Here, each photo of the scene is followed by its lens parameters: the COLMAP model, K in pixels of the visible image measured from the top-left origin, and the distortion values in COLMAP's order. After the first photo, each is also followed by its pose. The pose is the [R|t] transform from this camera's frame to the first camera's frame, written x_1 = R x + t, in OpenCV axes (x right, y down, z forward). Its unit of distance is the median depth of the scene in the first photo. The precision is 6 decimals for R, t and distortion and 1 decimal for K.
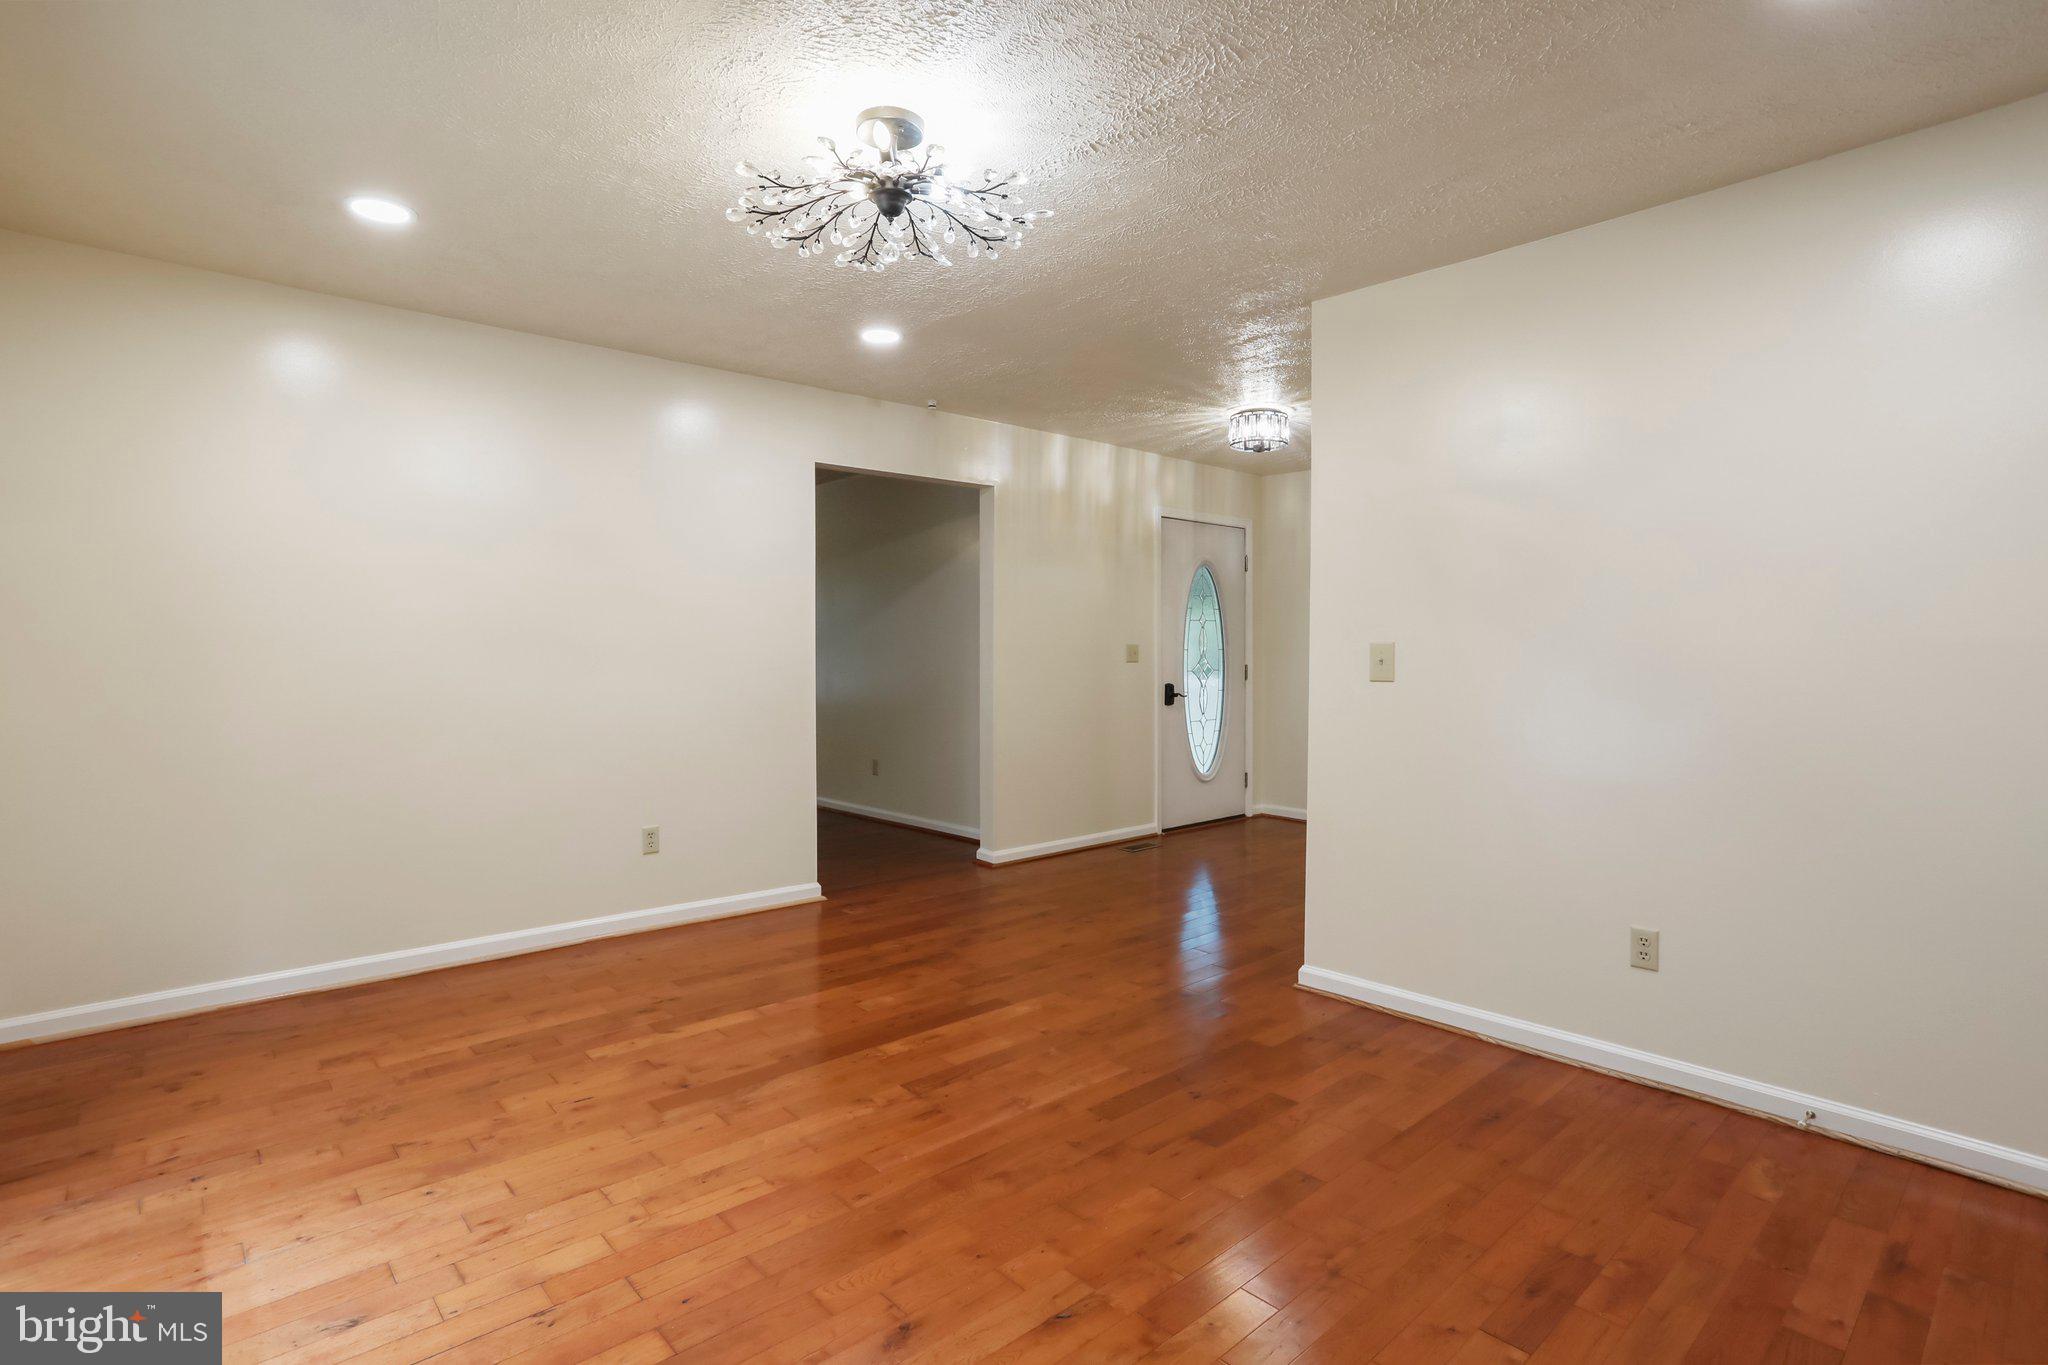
lens RADIAL K [[1039.0, 0, 1051.2], [0, 1039.0, 658.1], [0, 0, 1]] dist [-0.039259, 0.000097]
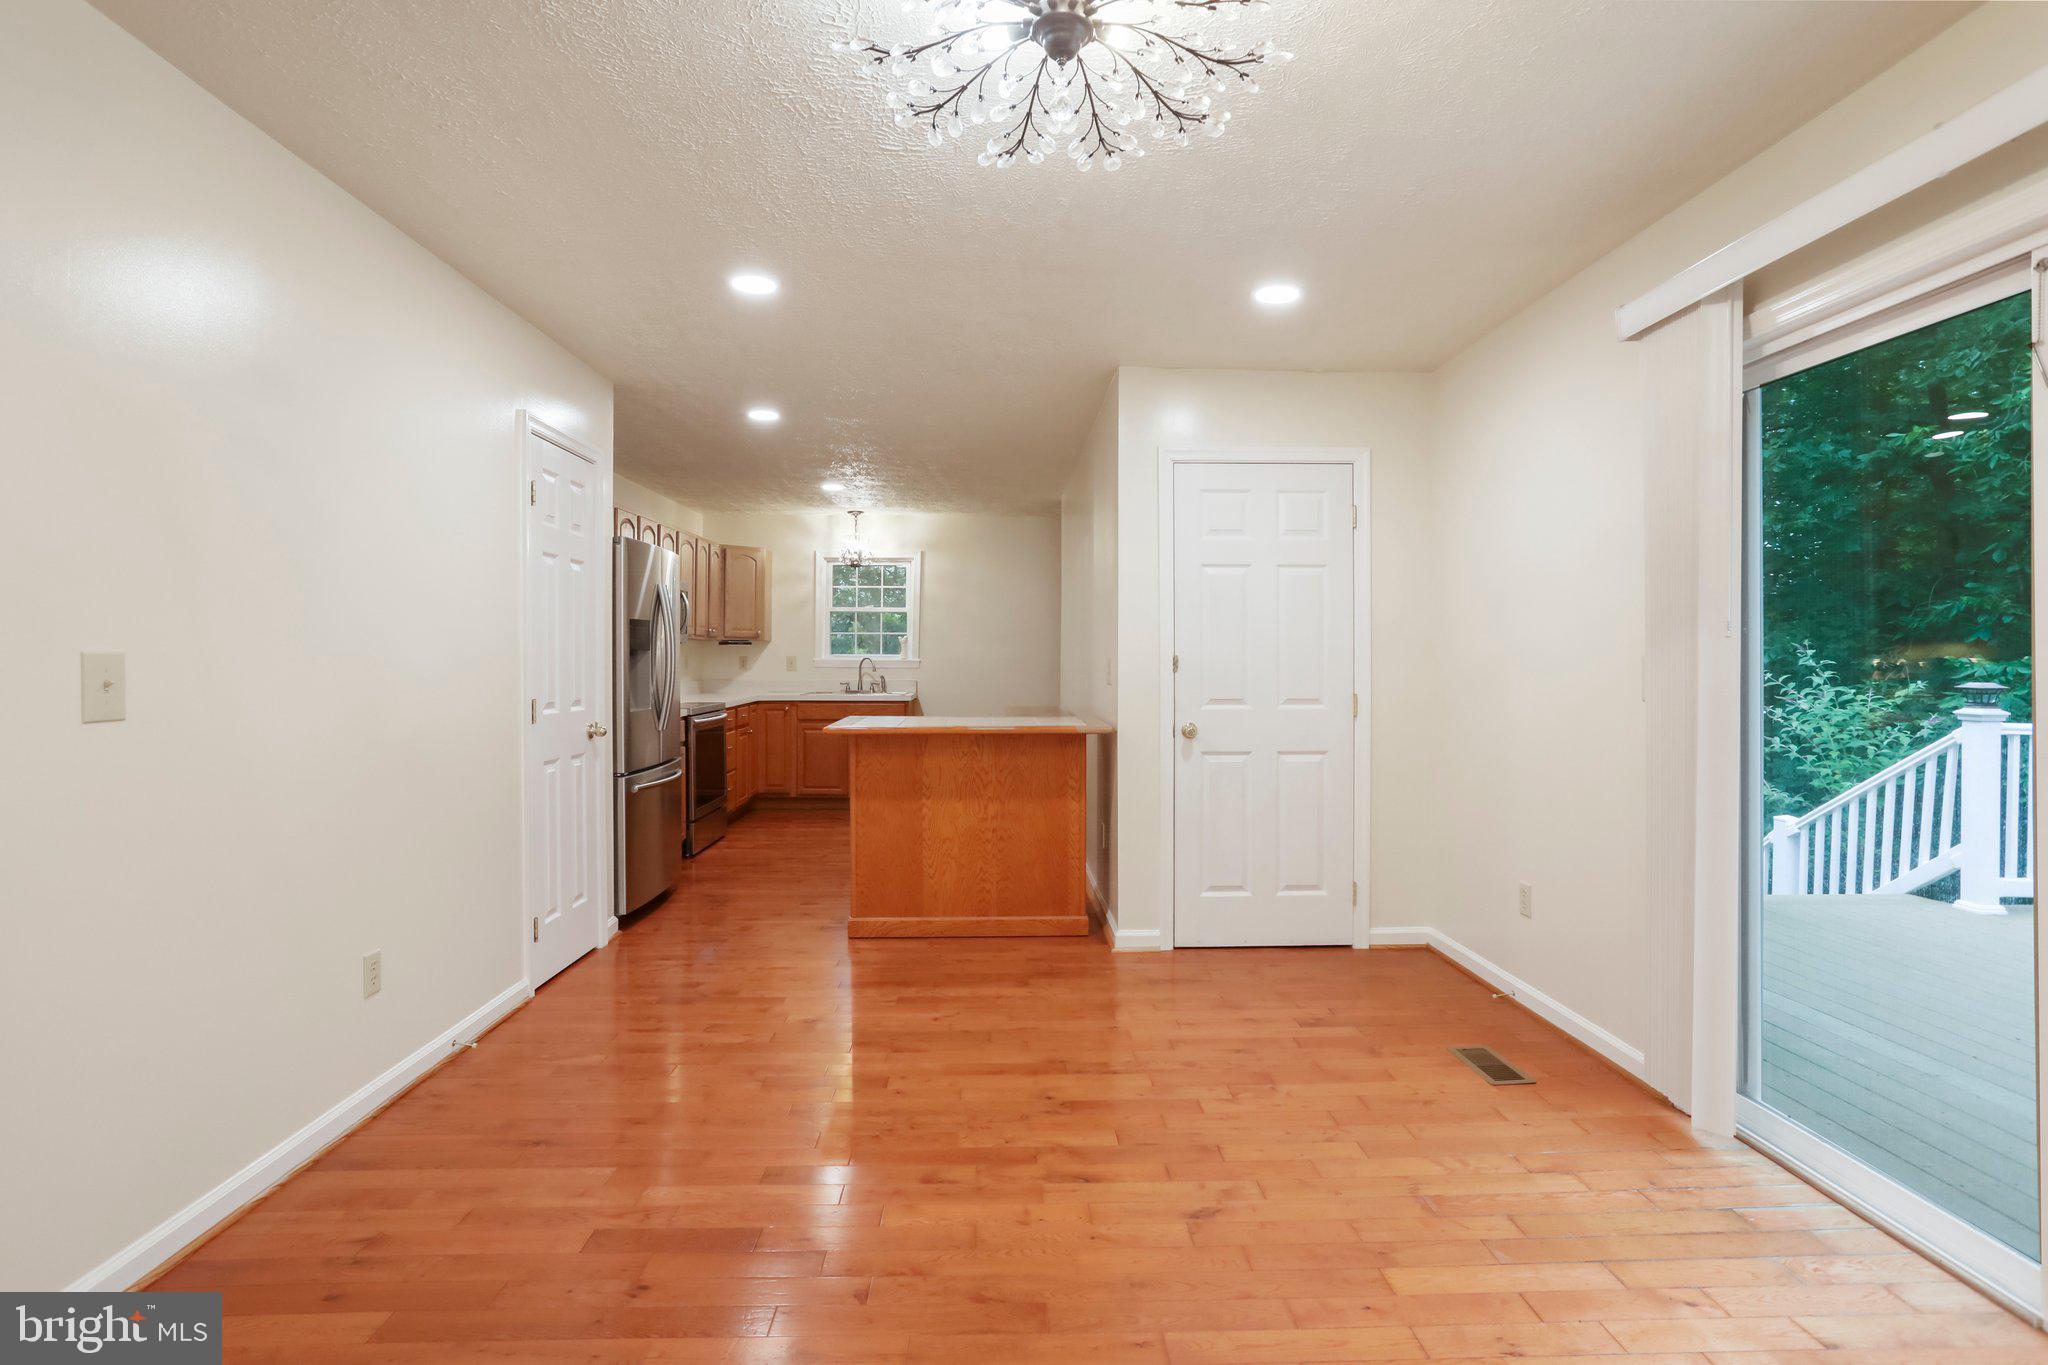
lens RADIAL K [[1021.6, 0, 1023.7], [0, 1021.6, 662.7], [0, 0, 1]] dist [-0.062401, 0.041920]
pose [[-0.752213, -0.007957, 0.658872, -0.504083], [0.000338, 0.999922, 0.012461, -0.019200], [-0.658920, 0.009596, -0.752152, 1.316262]]
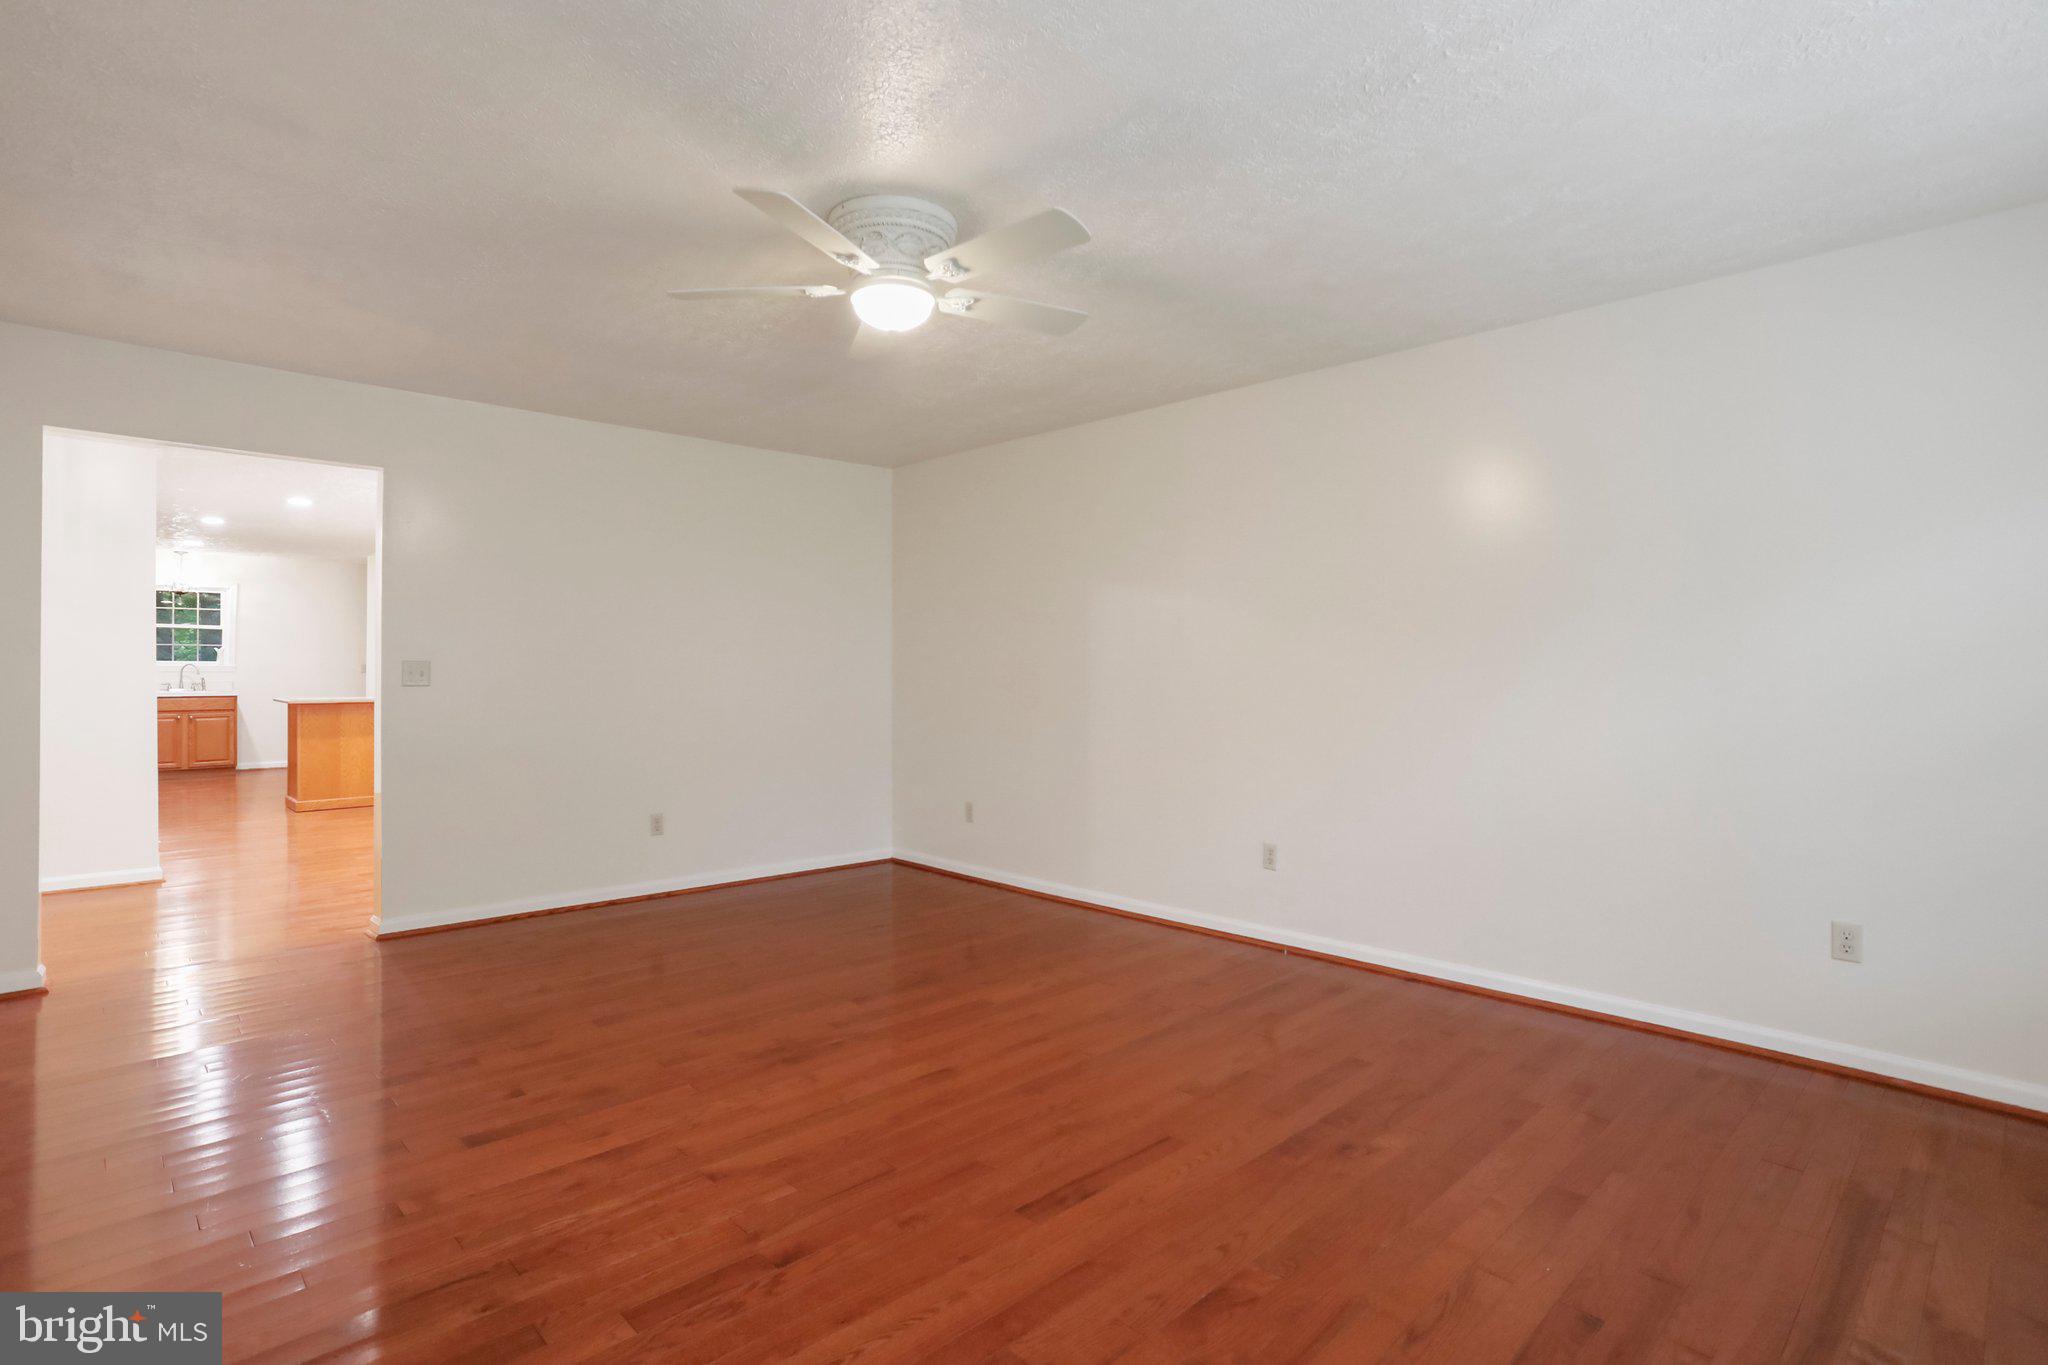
lens RADIAL K [[1039.0, 0, 1051.2], [0, 1039.0, 658.1], [0, 0, 1]] dist [-0.039259, 0.000097]
pose [[-0.999701, -0.004094, -0.024123, -1.418583], [-0.004179, 0.999985, 0.003478, -0.046205], [0.024109, 0.003578, -0.999703, 3.359073]]
